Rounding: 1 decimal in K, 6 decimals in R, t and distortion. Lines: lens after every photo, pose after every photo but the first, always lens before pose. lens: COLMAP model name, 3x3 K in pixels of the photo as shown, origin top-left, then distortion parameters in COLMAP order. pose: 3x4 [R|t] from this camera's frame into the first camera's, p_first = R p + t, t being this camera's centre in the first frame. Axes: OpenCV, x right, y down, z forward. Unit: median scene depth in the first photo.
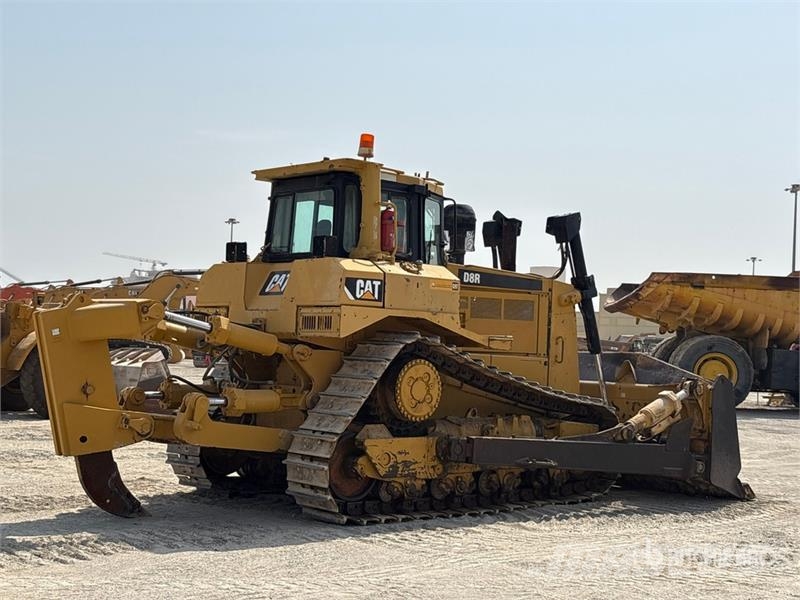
lens RADIAL K [[1188.9, 0, 400.0], [0, 1188.9, 300.0], [0, 0, 1]] dist [0.230390, -0.888399]
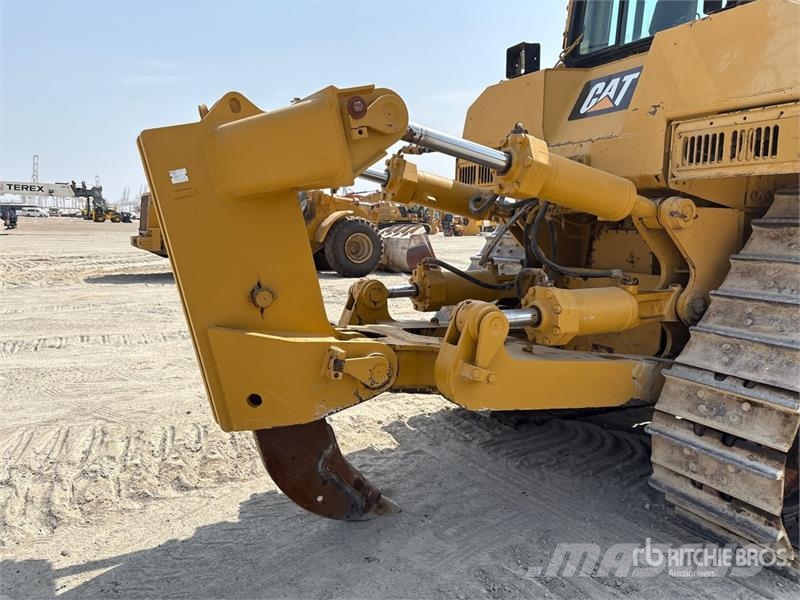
lens RADIAL K [[606.3, 0, 400.0], [0, 606.3, 300.0], [0, 0, 1]] dist [0.039649, -0.047745]
pose [[0.971232, 0.005625, -0.238070, -0.135397], [0.032828, 0.987014, 0.157246, 0.035892], [0.235863, -0.160538, 0.958434, 0.719764]]
